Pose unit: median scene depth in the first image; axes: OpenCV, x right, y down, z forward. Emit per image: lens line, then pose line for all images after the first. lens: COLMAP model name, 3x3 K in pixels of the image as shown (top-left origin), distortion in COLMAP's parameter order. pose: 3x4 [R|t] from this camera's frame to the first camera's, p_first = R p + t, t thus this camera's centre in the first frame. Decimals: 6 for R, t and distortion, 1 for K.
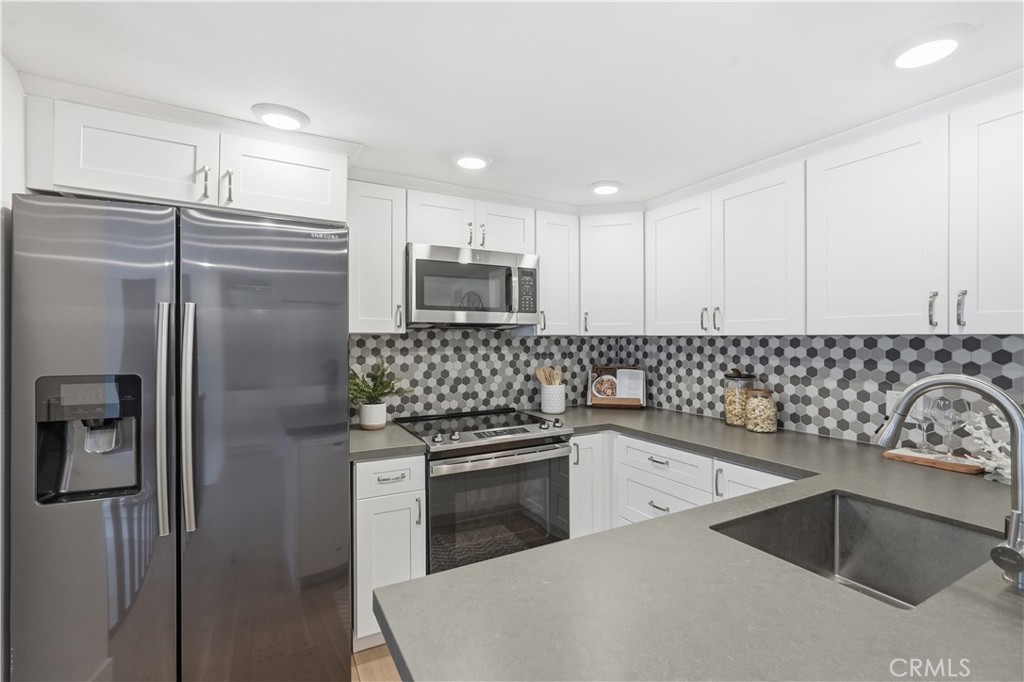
lens RADIAL K [[459.9, 0, 514.9], [0, 459.9, 340.1], [0, 0, 1]] dist [-0.014389, 0.009178]
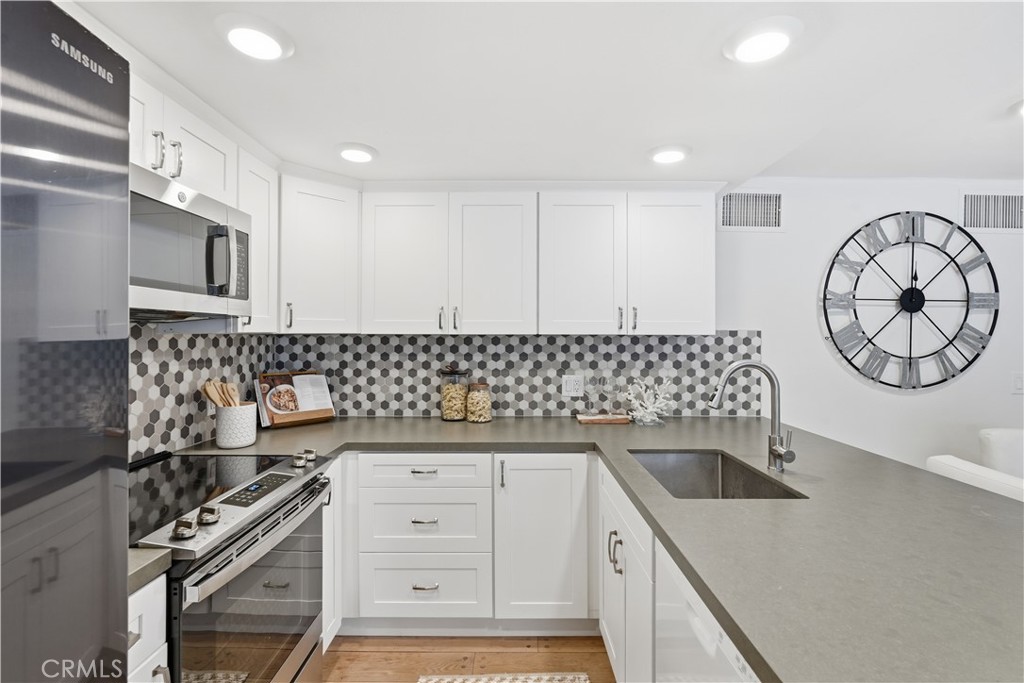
lens RADIAL K [[459.9, 0, 507.4], [0, 459.9, 330.1], [0, 0, 1]] dist [-0.014389, 0.009178]
pose [[0.486979, 0.012509, 0.873324, -0.341403], [0.002897, 0.999869, -0.015936, -0.002680], [-0.873409, 0.010290, 0.486879, 0.337955]]
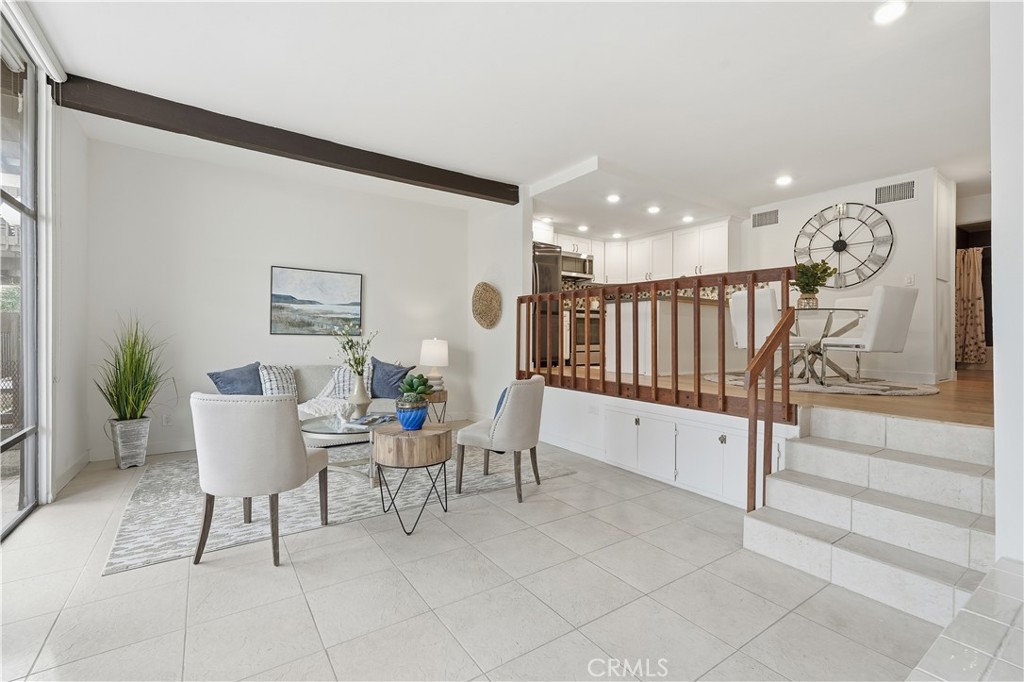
lens RADIAL K [[459.9, 0, 510.1], [0, 459.9, 342.9], [0, 0, 1]] dist [-0.014389, 0.009178]
pose [[0.994242, 0.009705, 0.106719, -0.776812], [-0.009998, 0.999948, 0.002208, 0.372607], [-0.106692, -0.003263, 0.994287, -1.860136]]
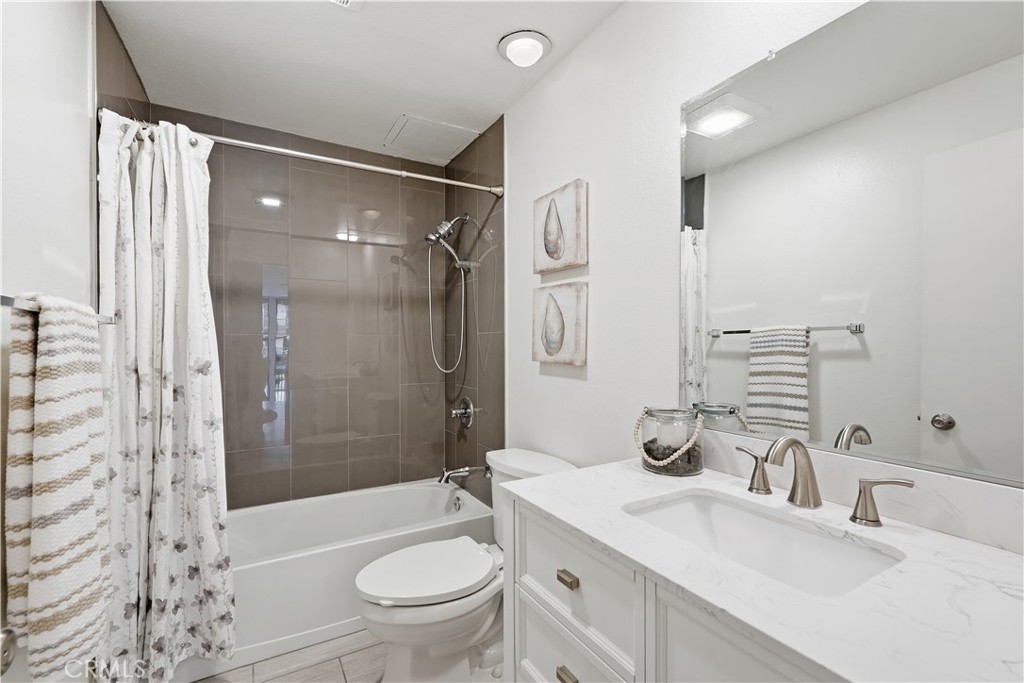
lens RADIAL K [[459.9, 0, 502.1], [0, 459.9, 354.3], [0, 0, 1]] dist [-0.014389, 0.009178]
pose [[-0.005090, 0.000003, 0.999987, 1.660795], [0.010212, 0.999948, 0.000049, 0.076443], [-0.999935, 0.010212, -0.005090, 0.139991]]
